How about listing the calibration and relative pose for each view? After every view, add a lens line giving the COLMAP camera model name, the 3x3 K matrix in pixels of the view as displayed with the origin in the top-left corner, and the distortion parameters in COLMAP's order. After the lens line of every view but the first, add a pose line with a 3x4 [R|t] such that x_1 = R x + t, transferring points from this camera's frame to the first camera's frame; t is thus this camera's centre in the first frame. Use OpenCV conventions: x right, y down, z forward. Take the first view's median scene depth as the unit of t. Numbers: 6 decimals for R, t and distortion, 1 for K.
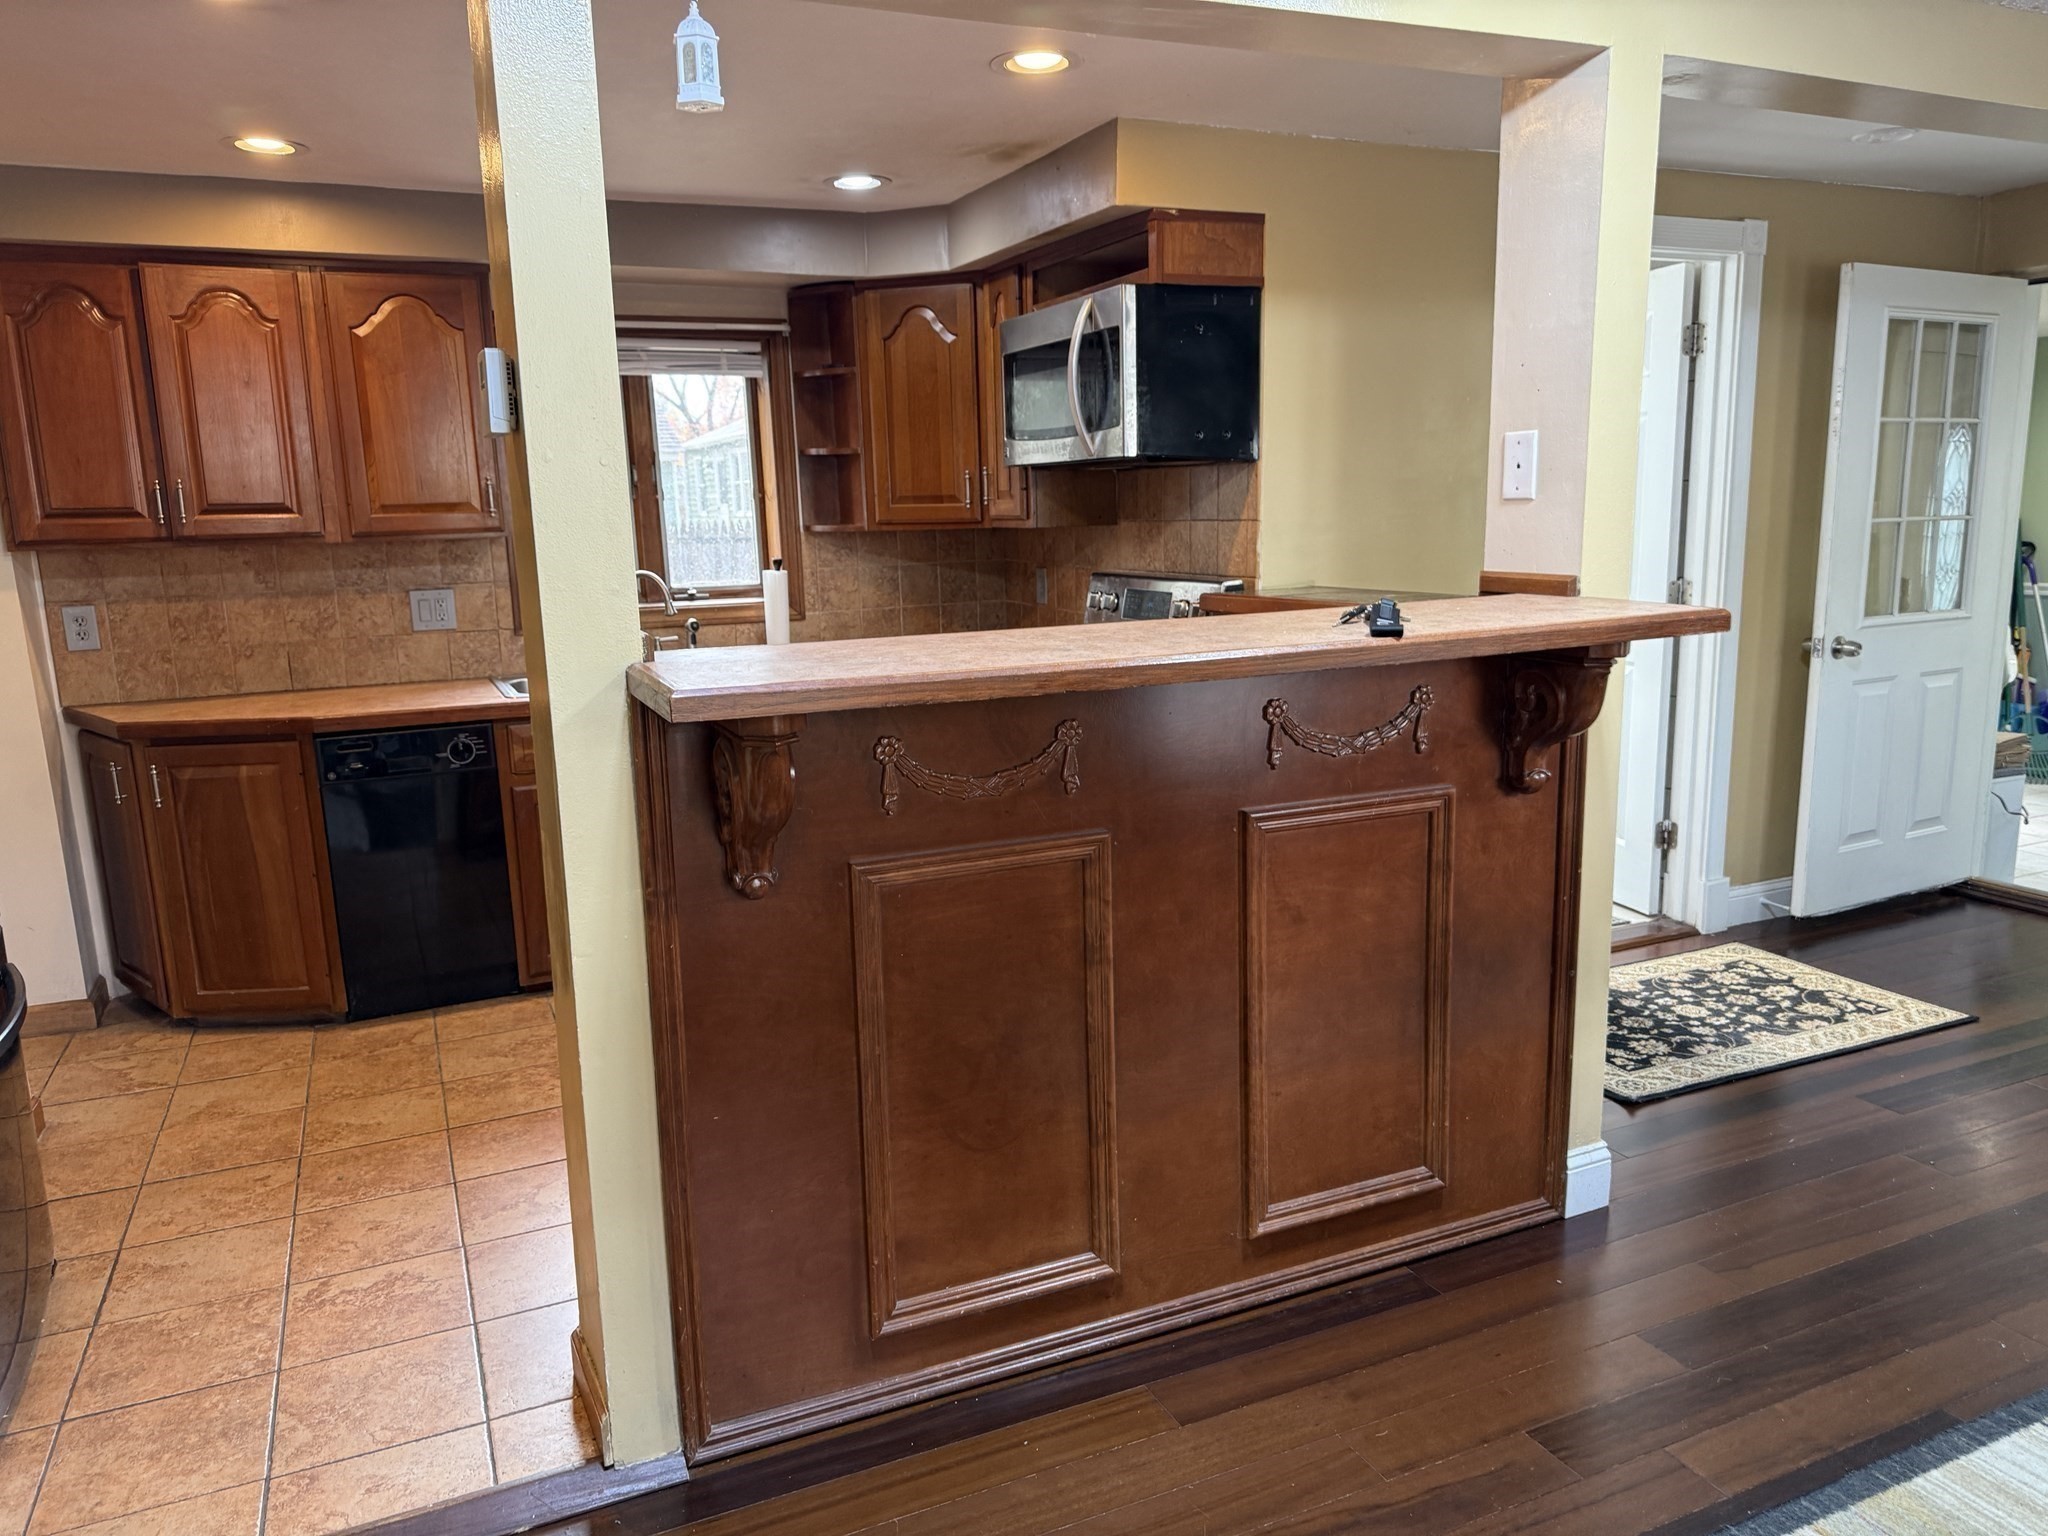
lens RADIAL K [[1466.4, 0, 1071.1], [0, 1466.4, 735.4], [0, 0, 1]] dist [0.040293, -0.006710]
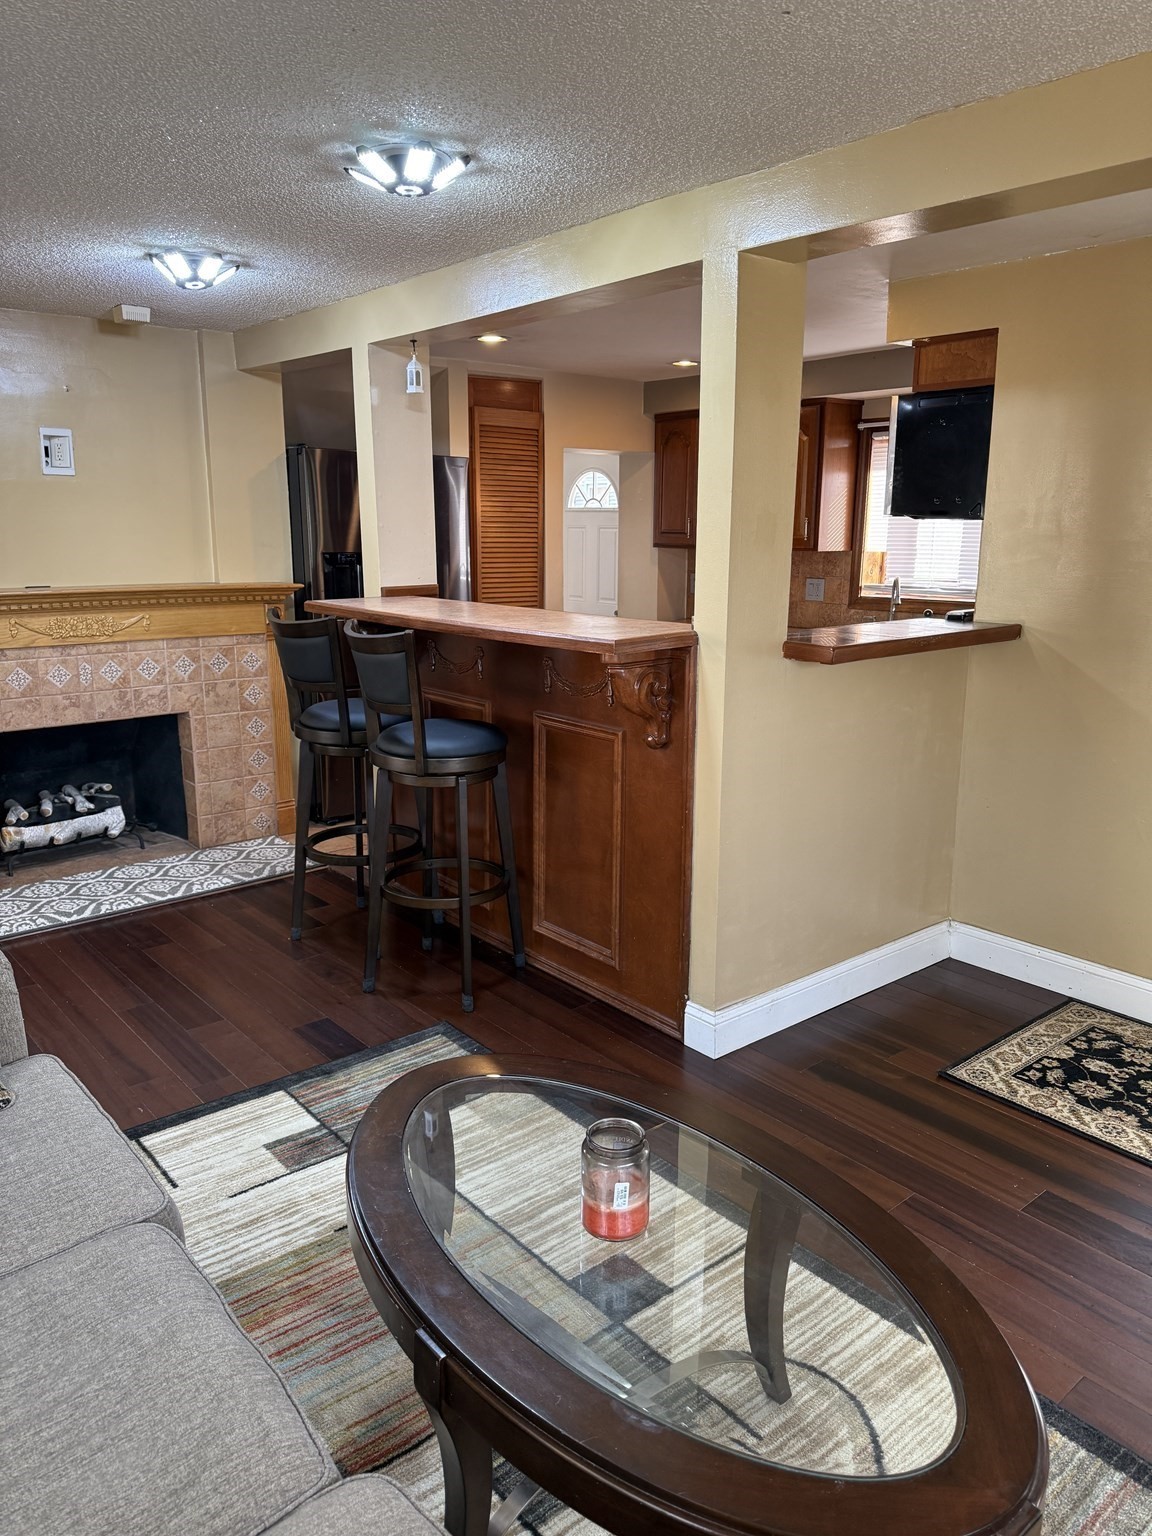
lens RADIAL K [[1083.1, 0, 573.3], [0, 1083.1, 770.5], [0, 0, 1]] dist [-0.000688, -0.005659]
pose [[0.260224, 0.239158, -0.935461, 0.951839], [-0.161649, 0.965956, 0.201987, -0.105871], [0.951921, 0.098655, 0.290025, 0.391382]]
